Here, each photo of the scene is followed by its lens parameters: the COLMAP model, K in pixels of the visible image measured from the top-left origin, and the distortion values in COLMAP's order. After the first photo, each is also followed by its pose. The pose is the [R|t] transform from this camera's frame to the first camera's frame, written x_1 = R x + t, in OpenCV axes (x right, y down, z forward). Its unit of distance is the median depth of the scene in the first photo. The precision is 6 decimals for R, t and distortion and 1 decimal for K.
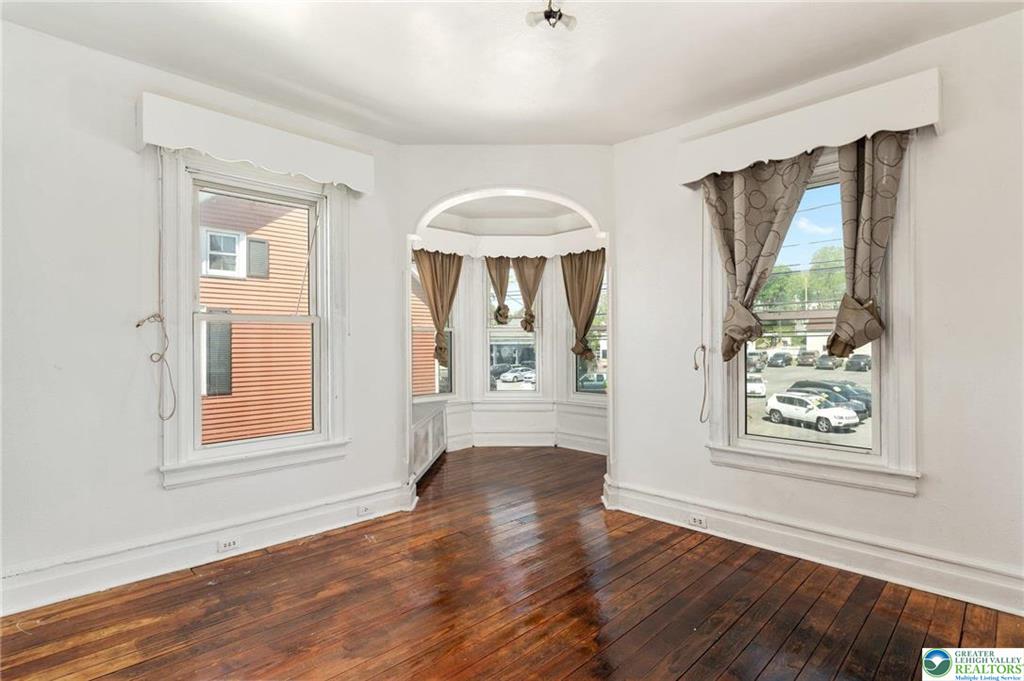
lens RADIAL K [[499.1, 0, 513.7], [0, 499.1, 341.5], [0, 0, 1]] dist [-0.001275, -0.000055]
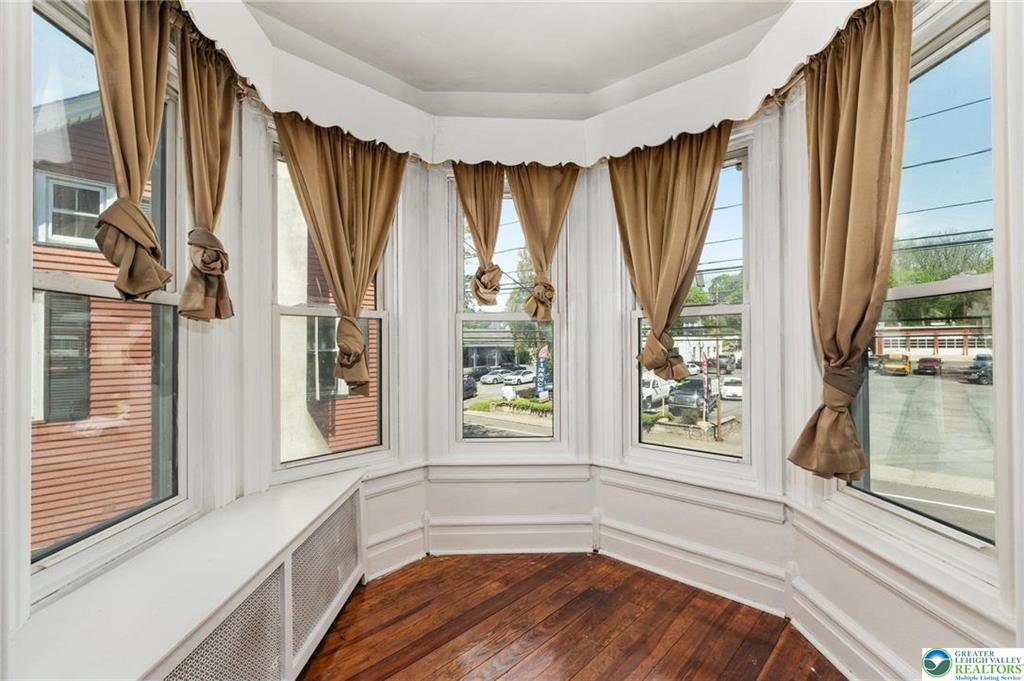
lens RADIAL K [[458.3, 0, 509.5], [0, 458.3, 343.8], [0, 0, 1]] dist [-0.003974, -0.000049]
pose [[0.999308, 0.001727, 0.037165, -0.018335], [-0.001699, 0.999998, -0.000791, 0.004794], [-0.037166, 0.000727, 0.999309, 0.556813]]
